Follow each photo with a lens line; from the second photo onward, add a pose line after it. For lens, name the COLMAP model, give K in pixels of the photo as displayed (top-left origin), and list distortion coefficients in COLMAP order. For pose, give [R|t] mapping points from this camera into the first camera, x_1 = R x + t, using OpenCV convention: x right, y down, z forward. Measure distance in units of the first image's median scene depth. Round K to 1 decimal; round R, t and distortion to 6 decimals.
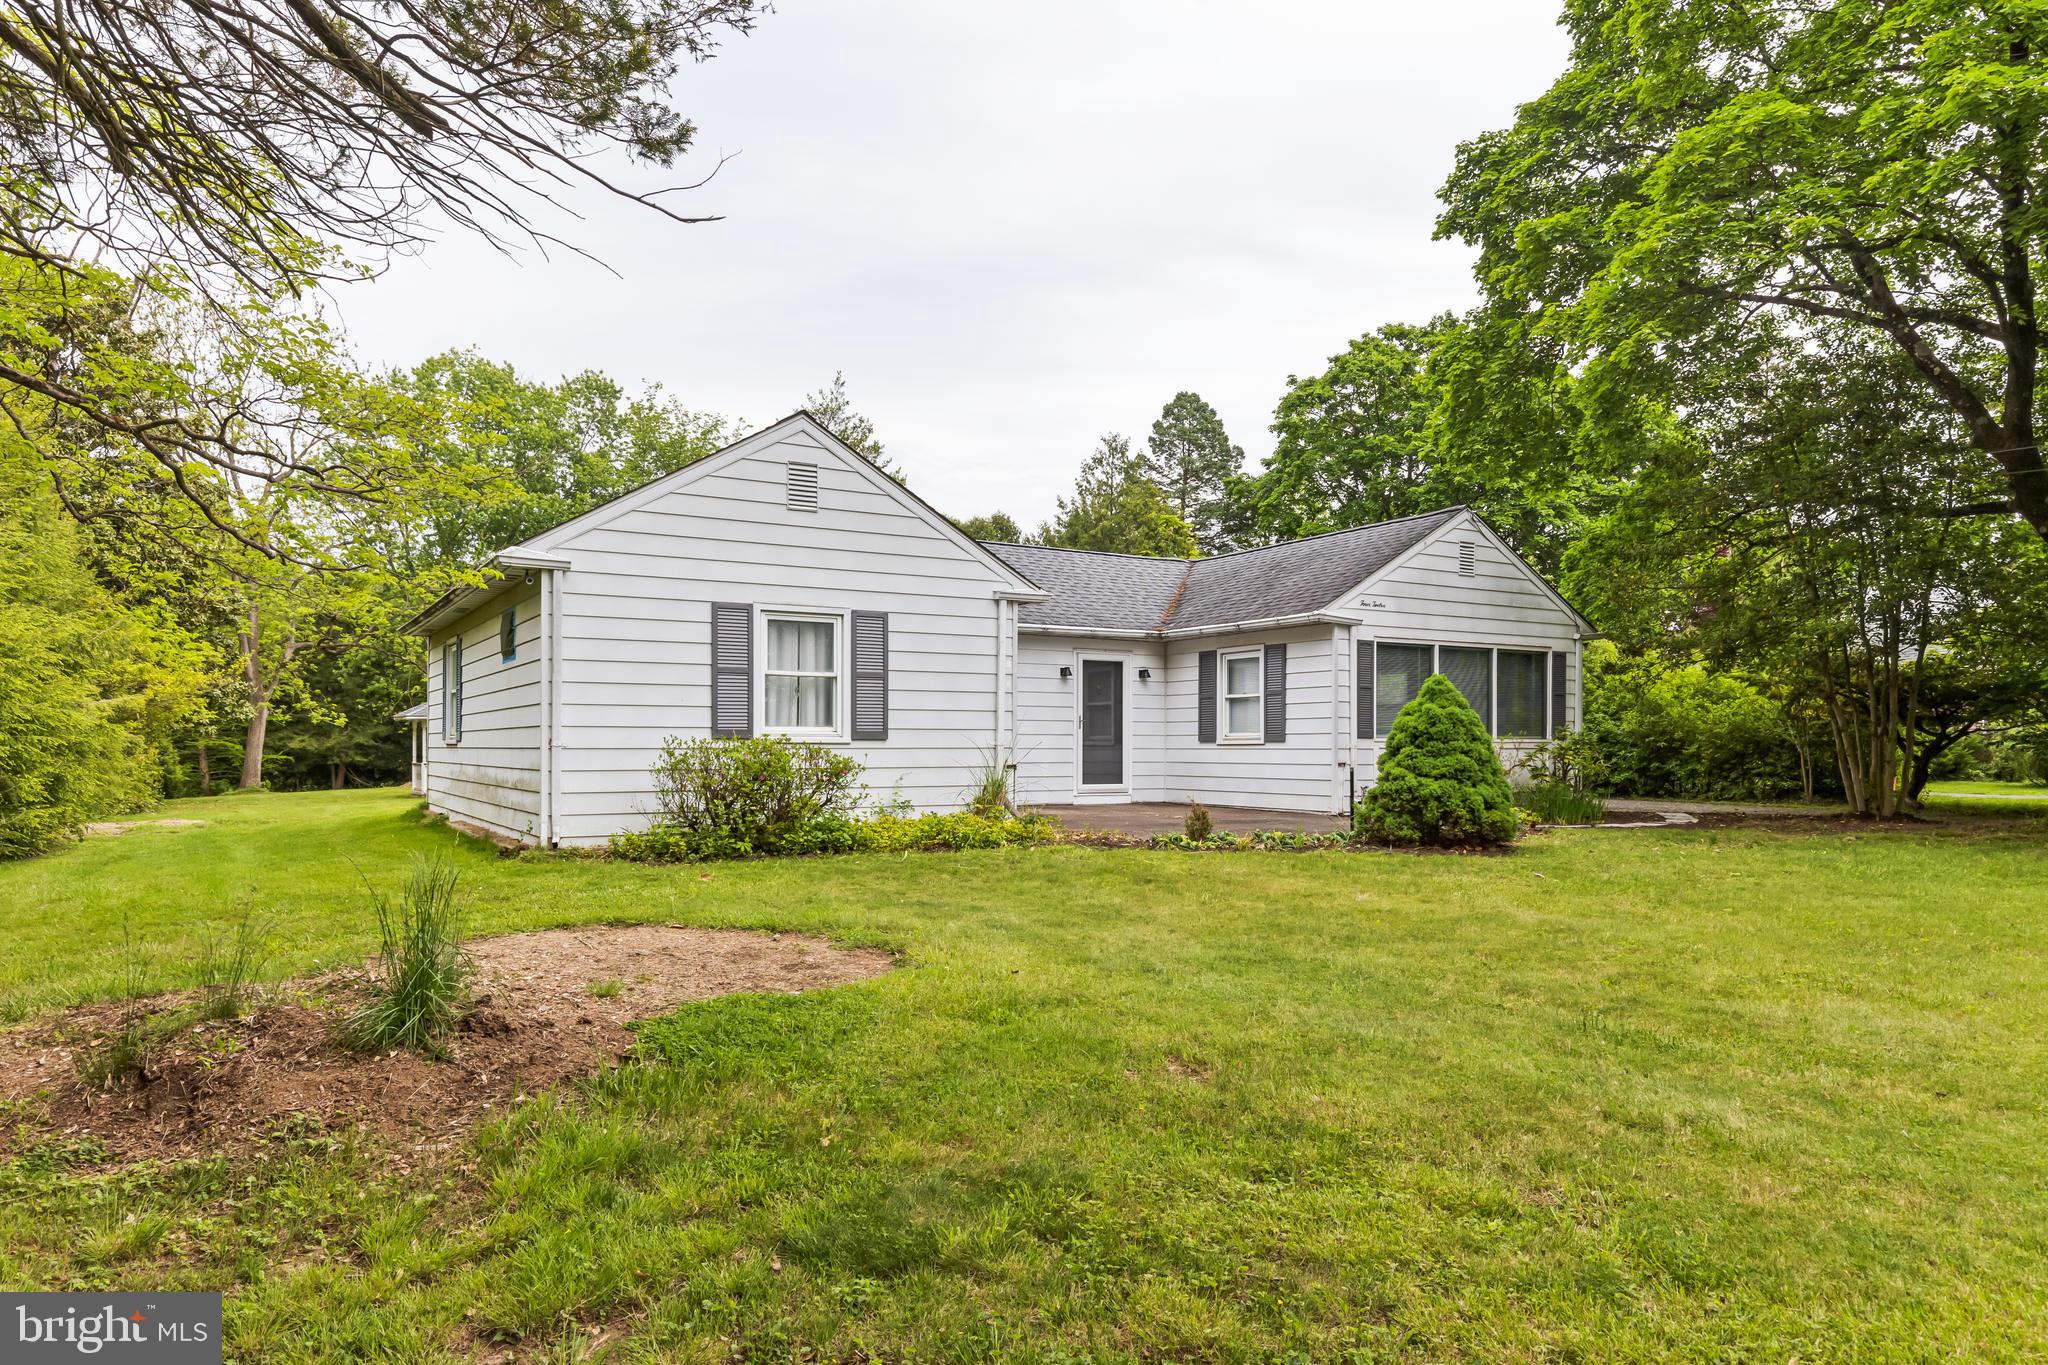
lens RADIAL K [[1302.7, 0, 1023.6], [0, 1302.7, 685.7], [0, 0, 1]] dist [-0.008341, -0.000790]
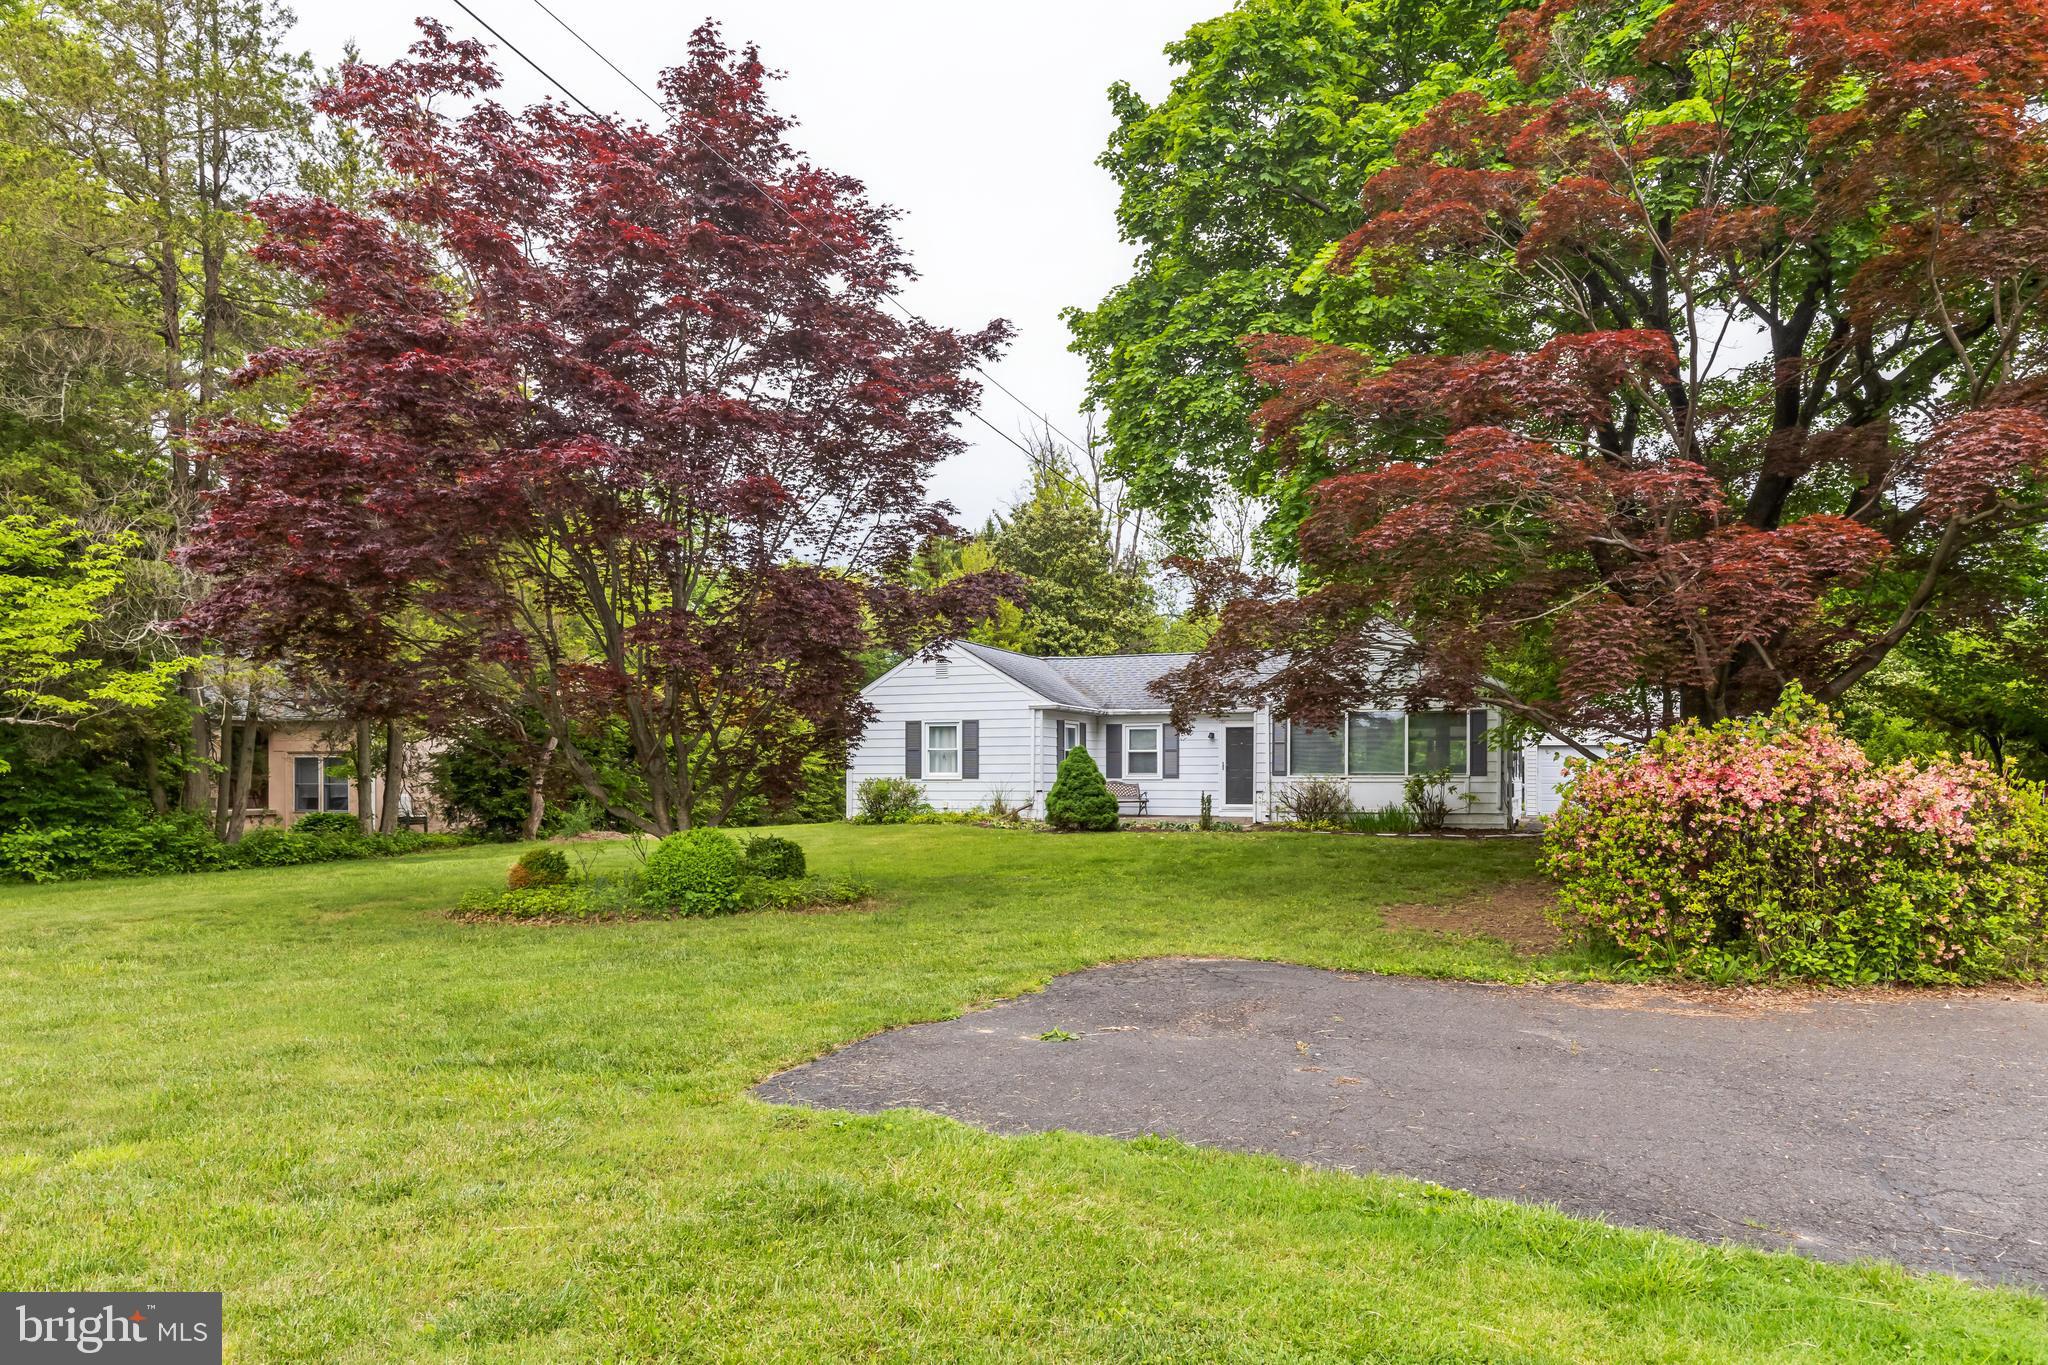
lens RADIAL K [[1302.7, 0, 1025.5], [0, 1302.7, 682.6], [0, 0, 1]] dist [-0.008341, -0.000790]
pose [[0.596894, -0.059413, -0.800117, 1.602820], [0.038647, 0.998226, -0.045292, -0.015560], [0.801388, -0.003887, 0.598132, -0.236042]]
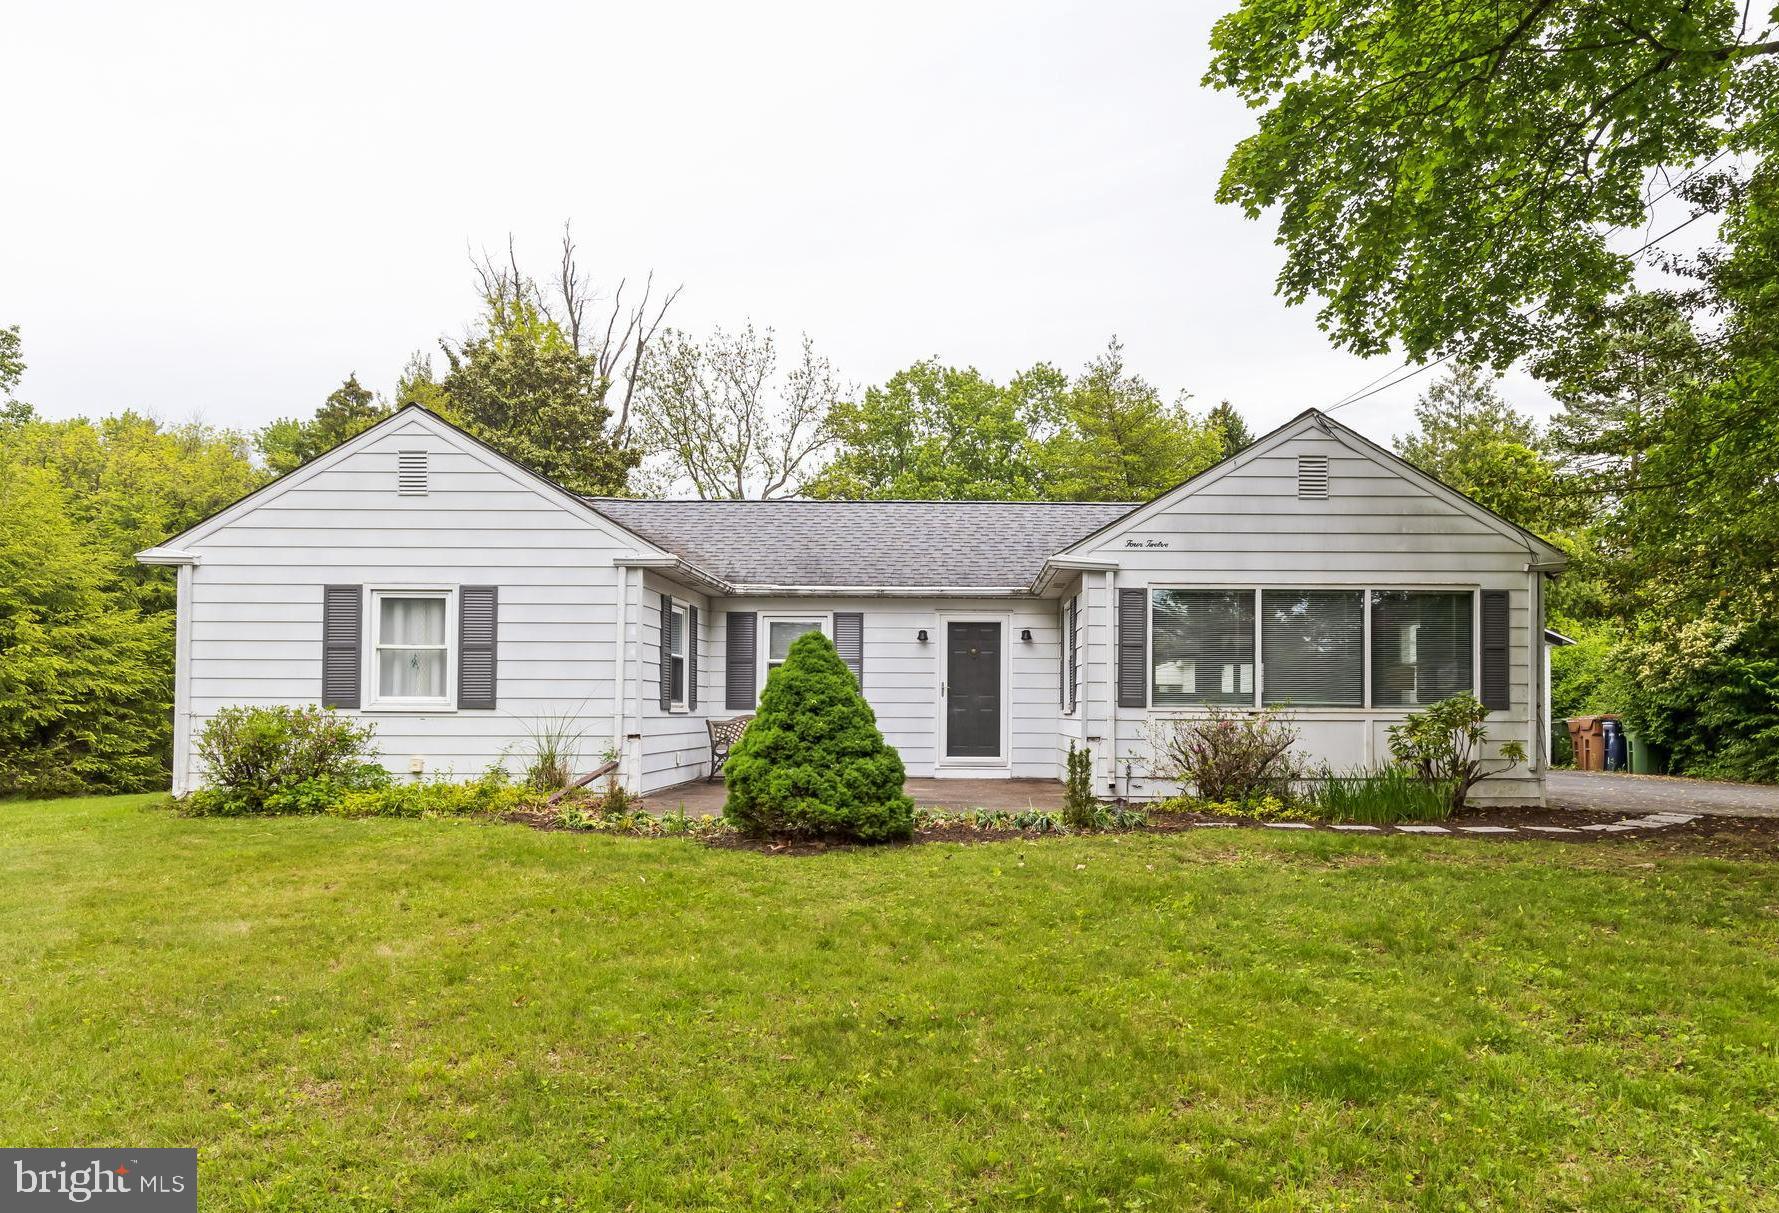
lens RADIAL K [[1260.3, 0, 938.7], [0, 1260.3, 656.5], [0, 0, 1]] dist [0.001826, -0.000816]
pose [[0.854753, -0.018136, -0.518719, 0.672231], [0.019970, 0.999798, -0.002048, 0.008480], [0.518651, -0.008608, 0.854942, 0.304142]]
